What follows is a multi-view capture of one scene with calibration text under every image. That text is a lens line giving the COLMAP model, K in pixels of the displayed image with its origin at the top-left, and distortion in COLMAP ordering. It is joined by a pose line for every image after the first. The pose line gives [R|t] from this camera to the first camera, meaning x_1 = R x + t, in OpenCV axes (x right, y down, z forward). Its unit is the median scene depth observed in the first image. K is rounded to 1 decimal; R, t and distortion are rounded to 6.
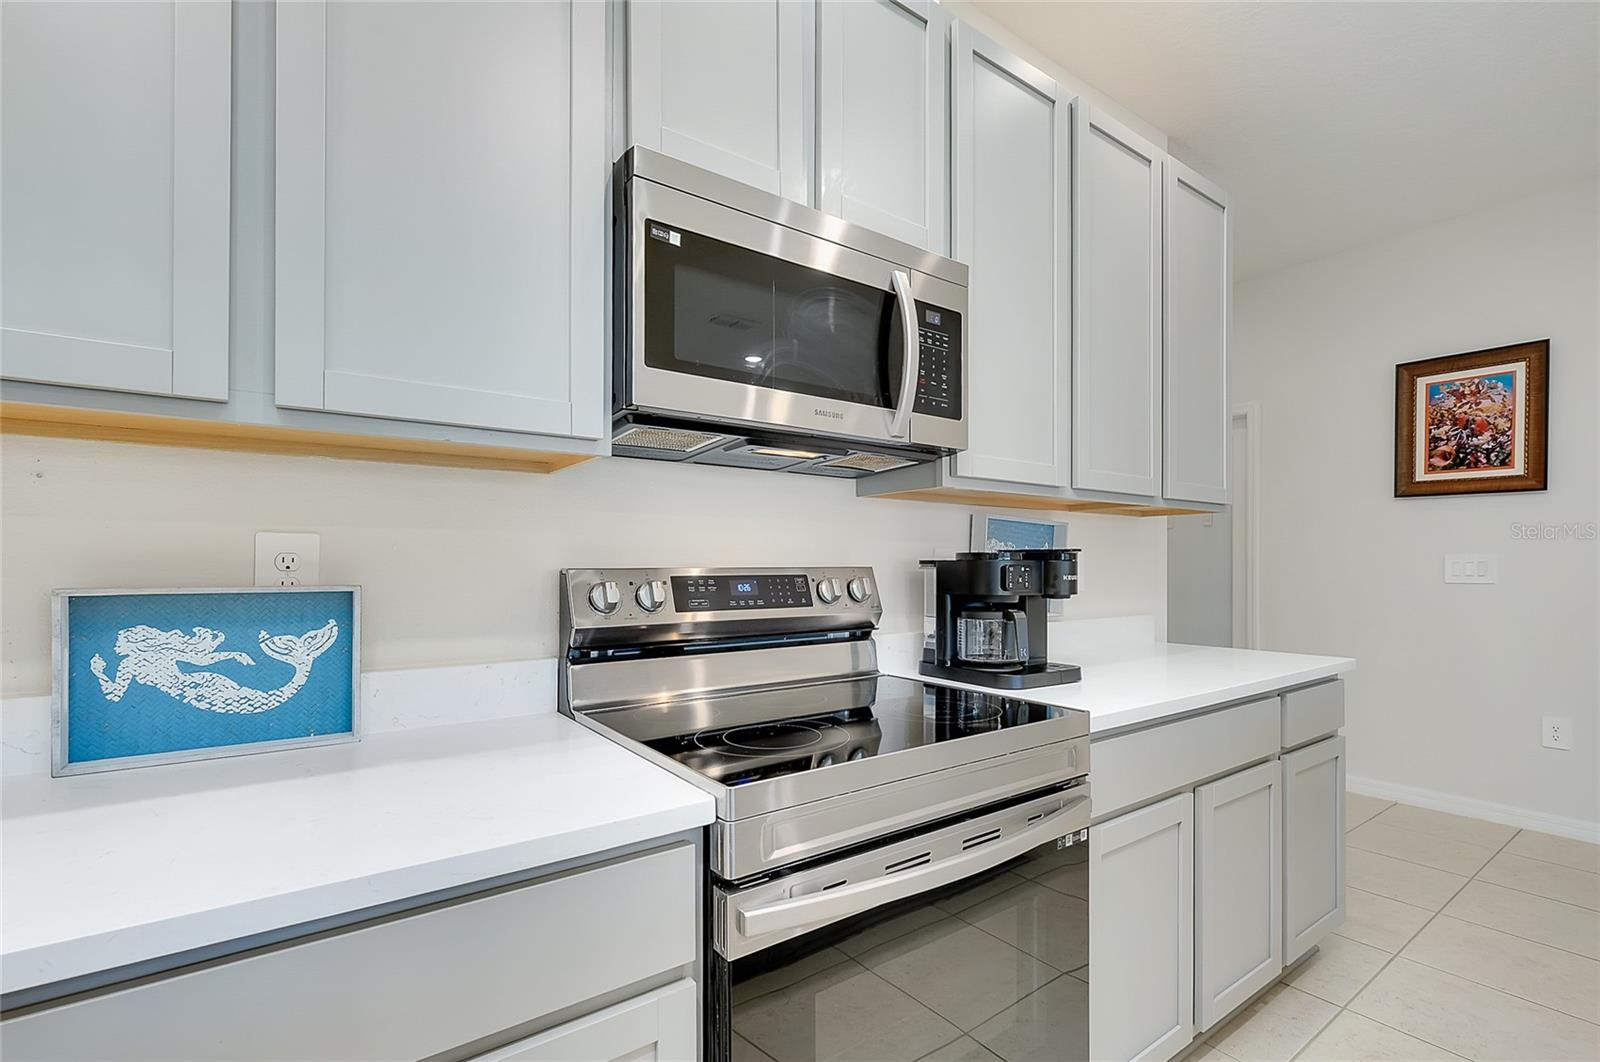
lens RADIAL K [[708.6, 0, 800.0], [0, 708.6, 559.3], [0, 0, 1]] dist [0.003275, -0.000195]
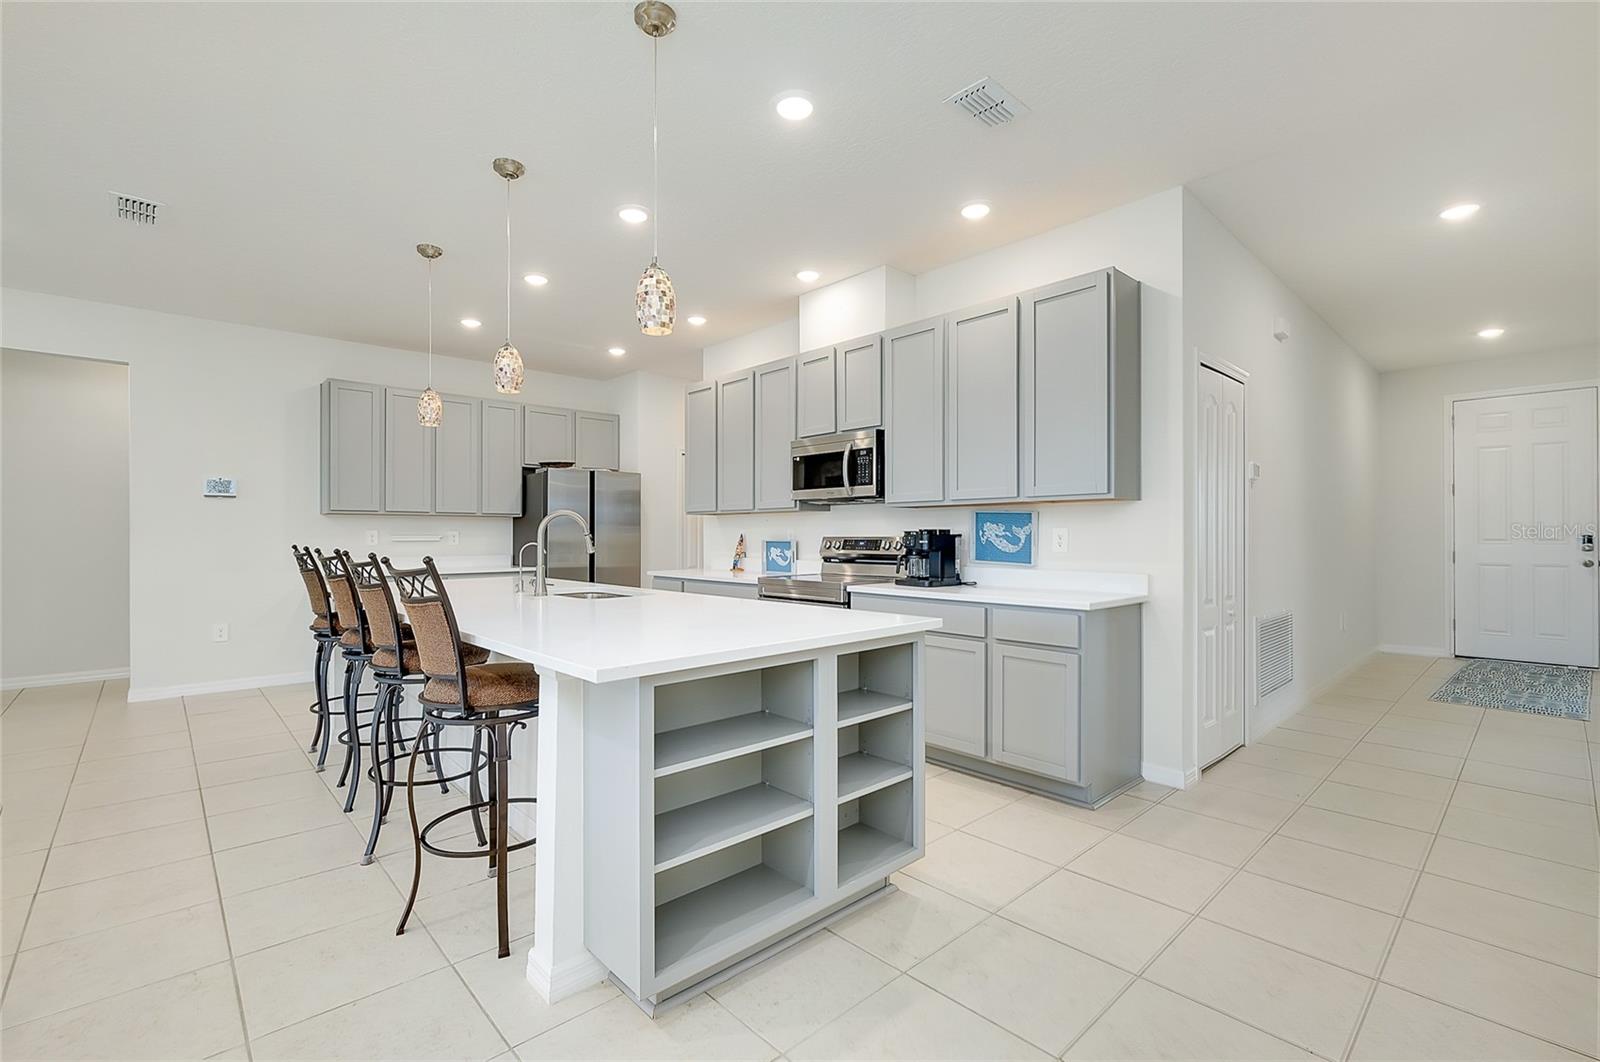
lens RADIAL K [[708.6, 0, 799.8], [0, 708.6, 531.3], [0, 0, 1]] dist [0.003275, -0.000195]
pose [[0.128160, -0.007962, -0.991721, 3.274983], [0.002895, 0.999967, -0.007654, 0.012985], [0.991749, -0.001890, 0.128179, 0.390800]]
